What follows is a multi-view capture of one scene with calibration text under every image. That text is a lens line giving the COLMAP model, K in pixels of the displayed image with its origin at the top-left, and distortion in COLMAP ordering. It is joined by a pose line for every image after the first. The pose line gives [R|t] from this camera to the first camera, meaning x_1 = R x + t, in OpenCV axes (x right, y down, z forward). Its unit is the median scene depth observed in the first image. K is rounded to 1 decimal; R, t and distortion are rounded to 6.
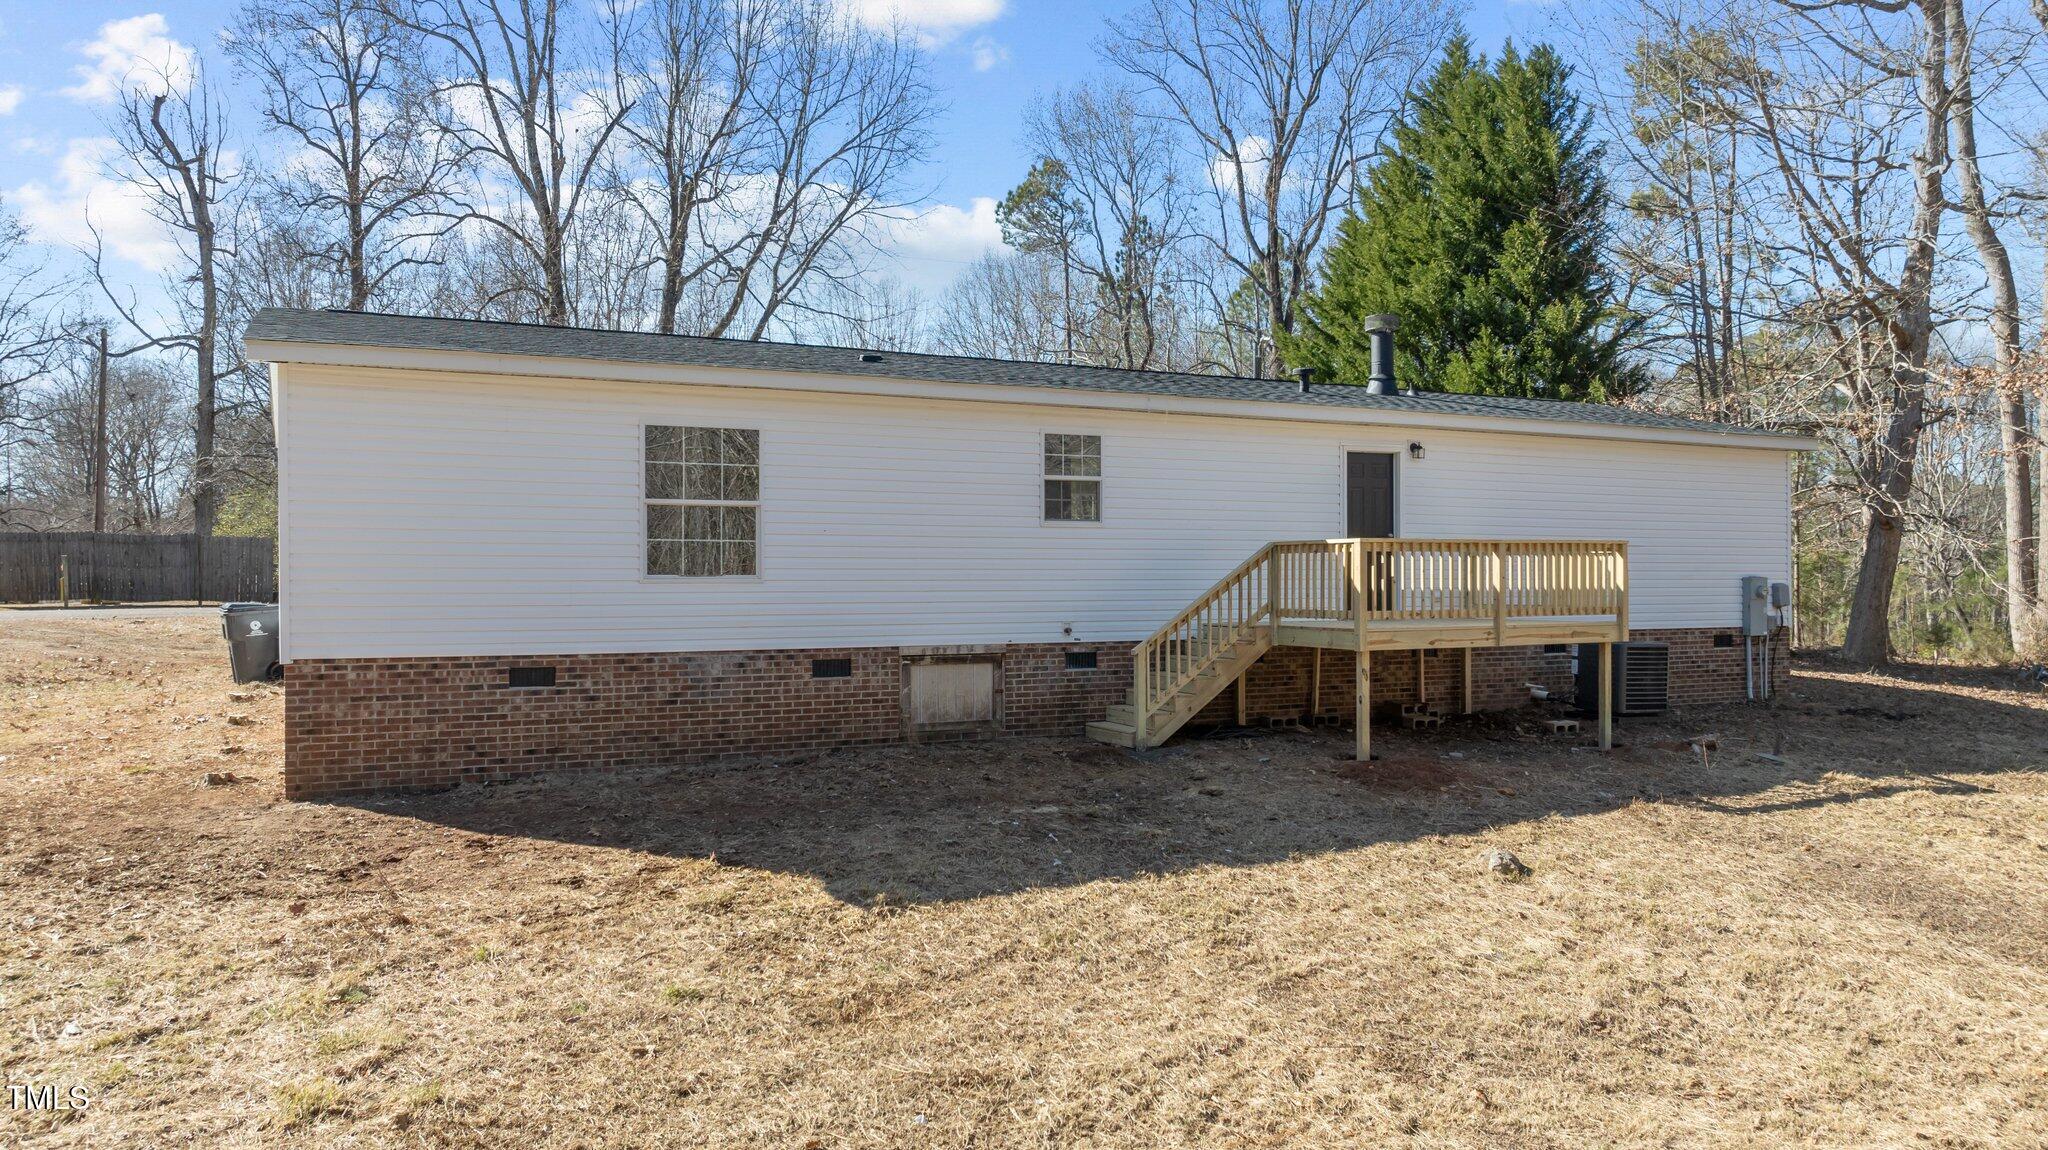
lens RADIAL K [[1450.9, 0, 1024.0], [0, 1450.9, 575.0], [0, 0, 1]] dist [-0.007812, -0.003928]
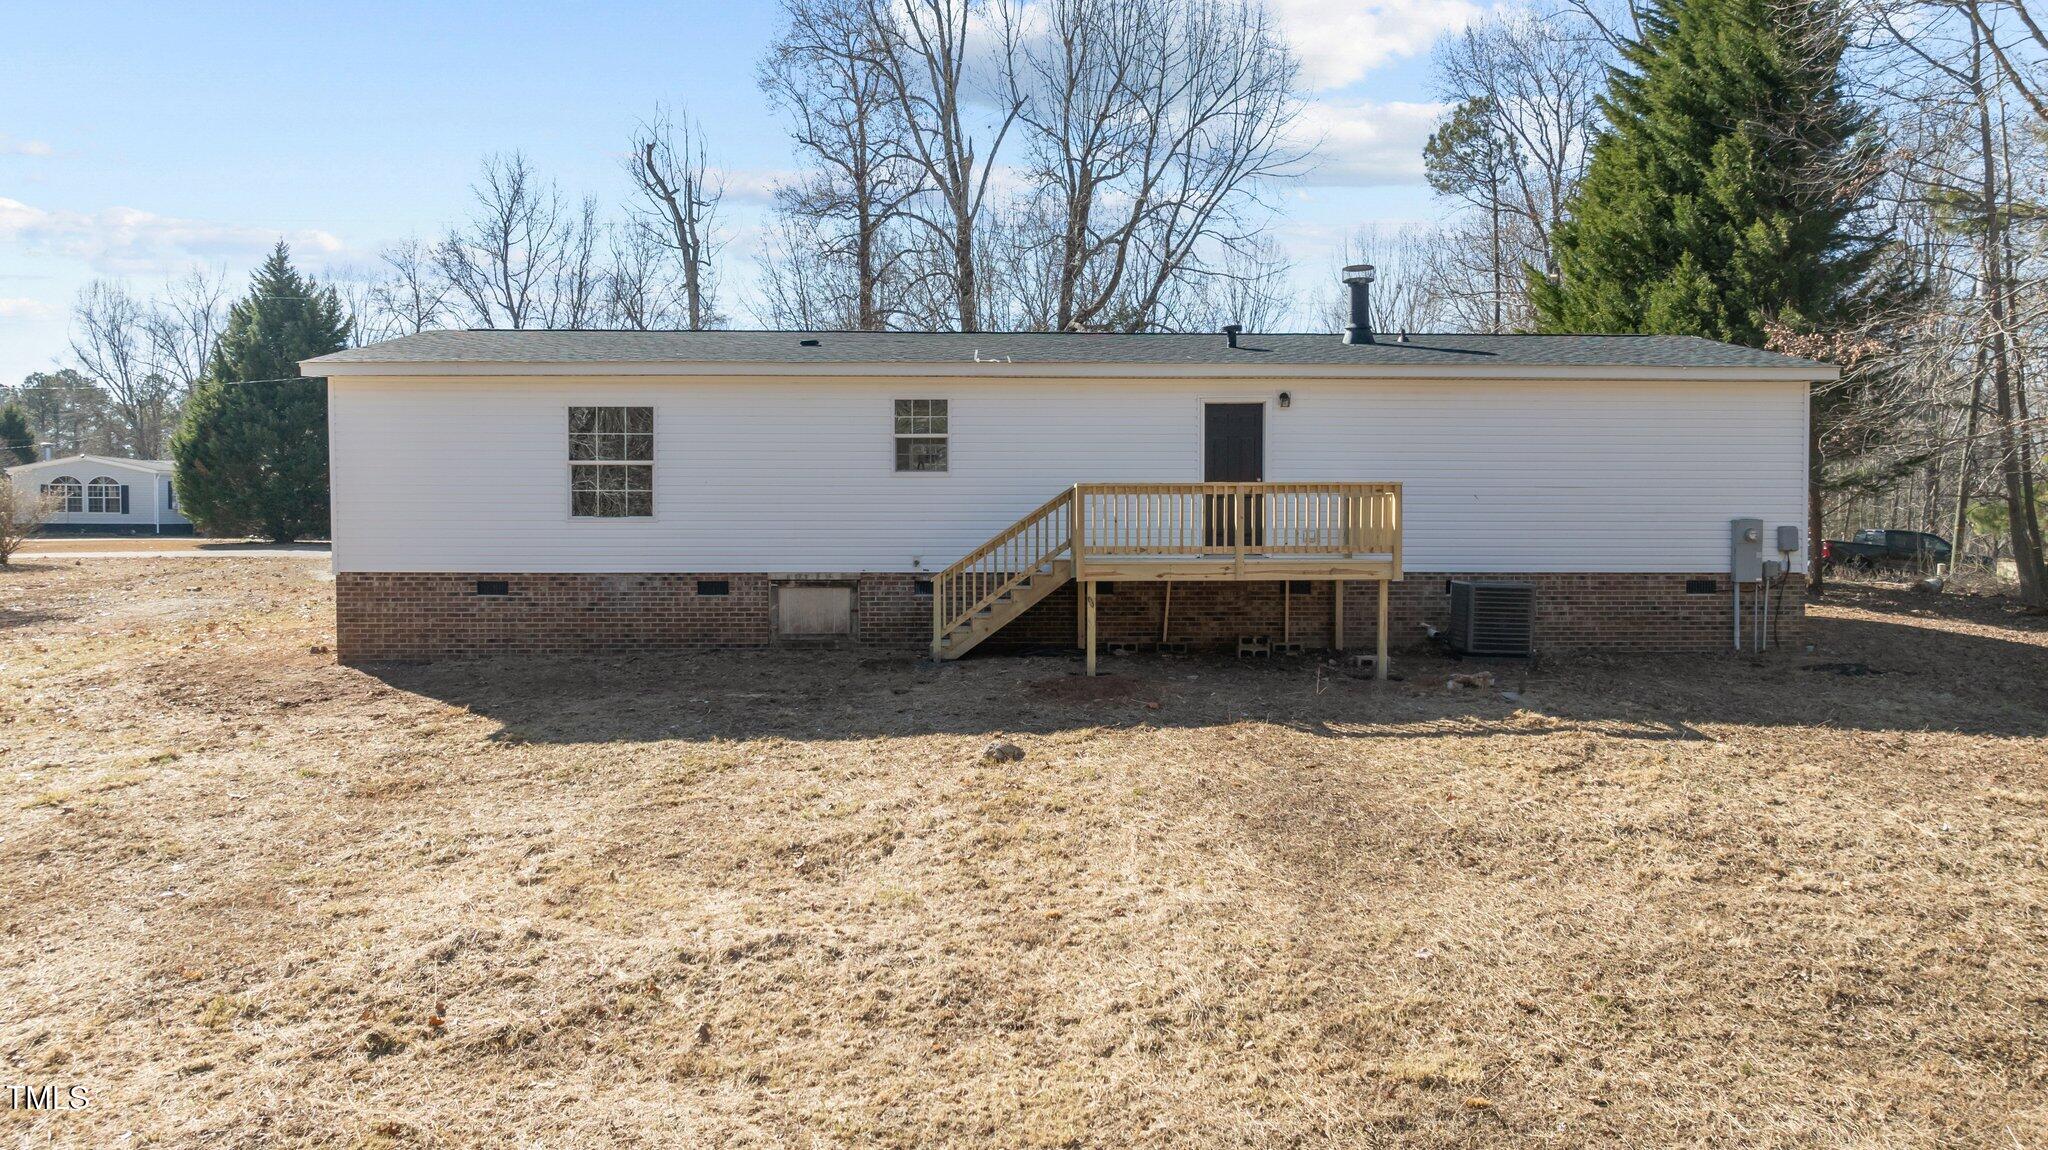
lens RADIAL K [[1444.7, 0, 1024.0], [0, 1444.7, 575.0], [0, 0, 1]] dist [0.006090, 0.001186]
pose [[0.906692, 0.015016, -0.421526, 0.633464], [-0.000742, 0.999421, 0.034007, 0.007809], [0.421793, -0.030521, 0.906178, -0.054752]]
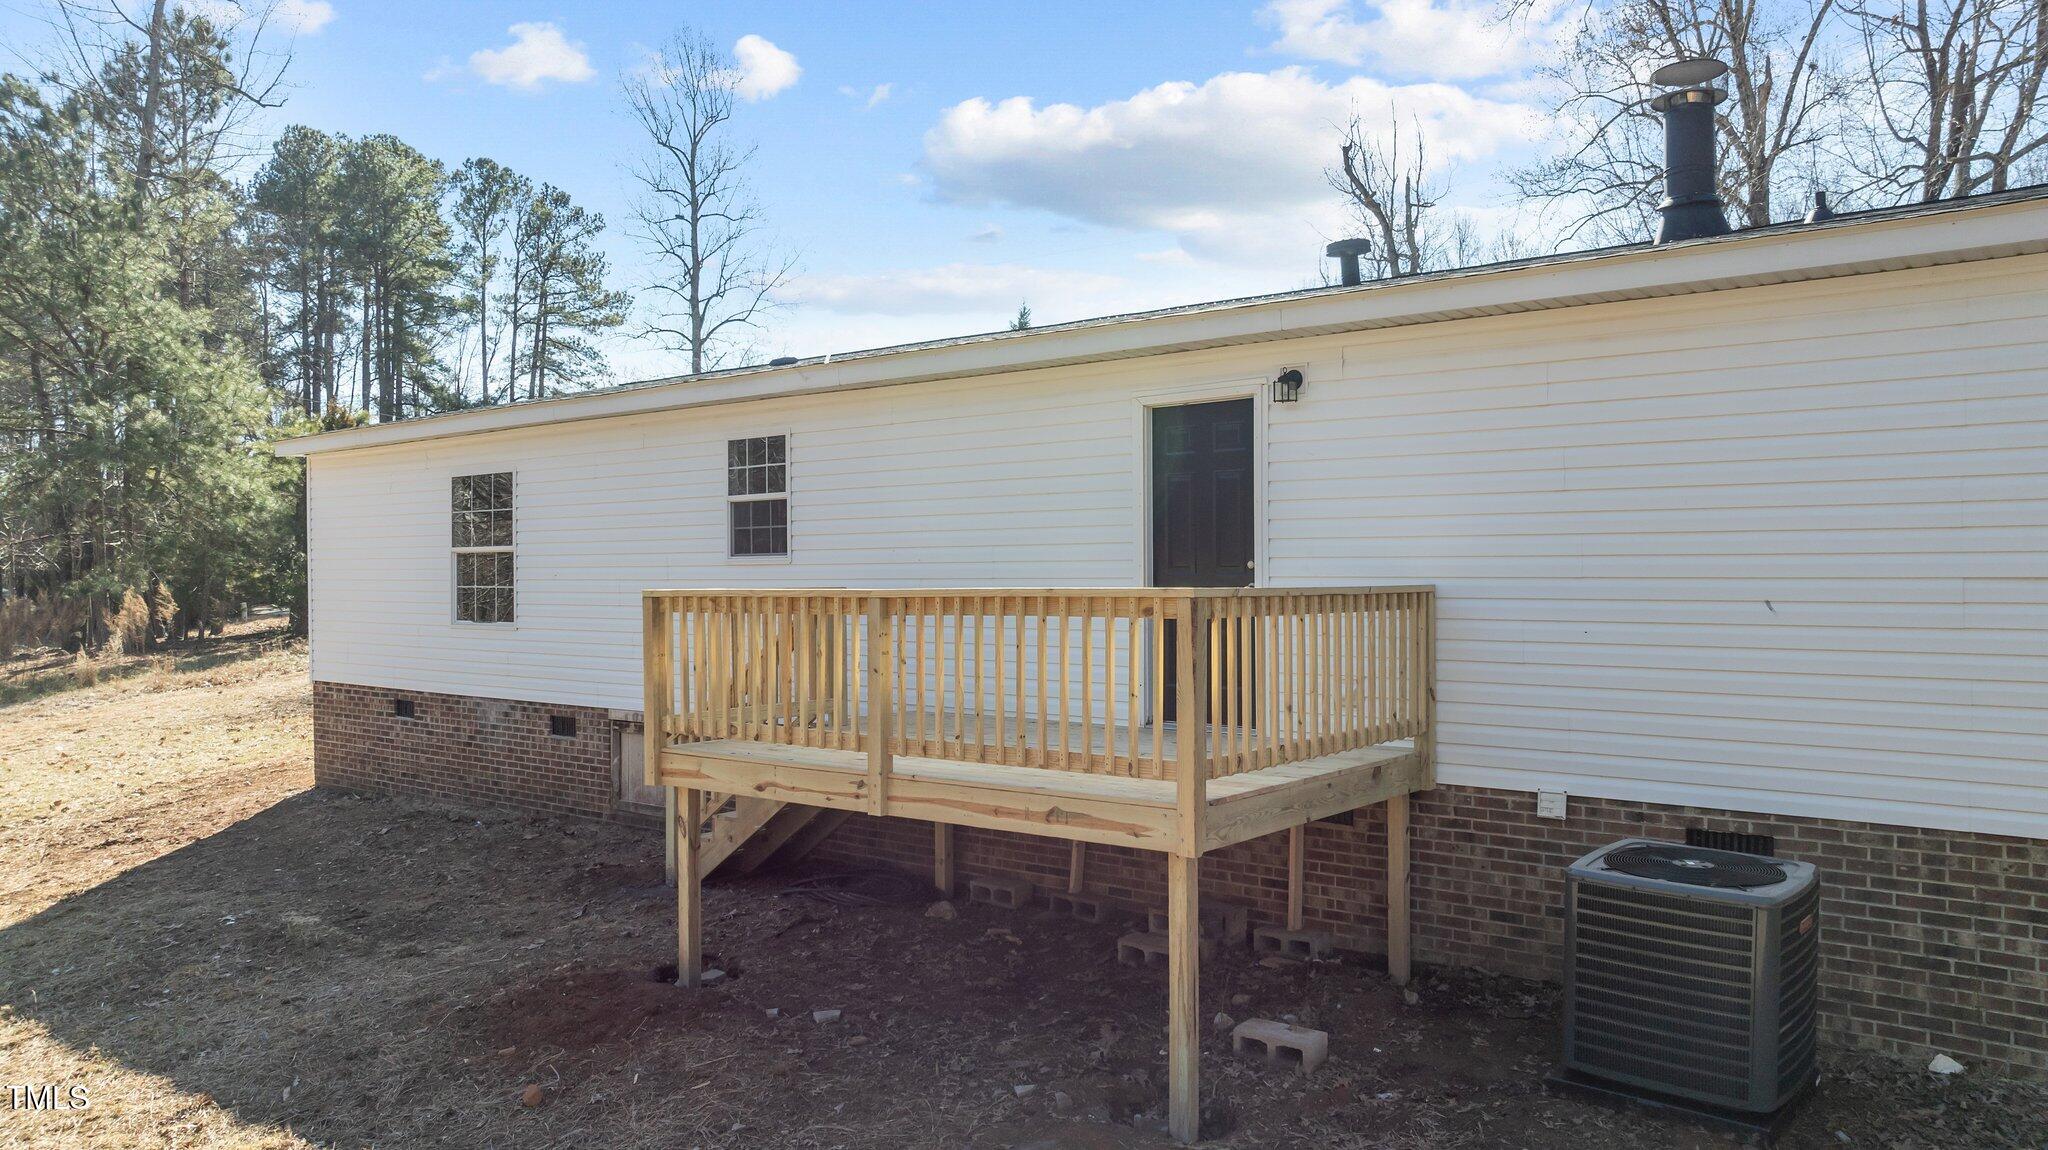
lens RADIAL K [[1434.5, 0, 1024.0], [0, 1434.5, 575.0], [0, 0, 1]] dist [-0.001700, 0.002364]
pose [[0.424340, 0.000541, -0.905503, 0.763776], [0.007031, 0.999968, 0.003893, -0.030431], [0.905476, -0.008019, 0.424322, 0.835967]]
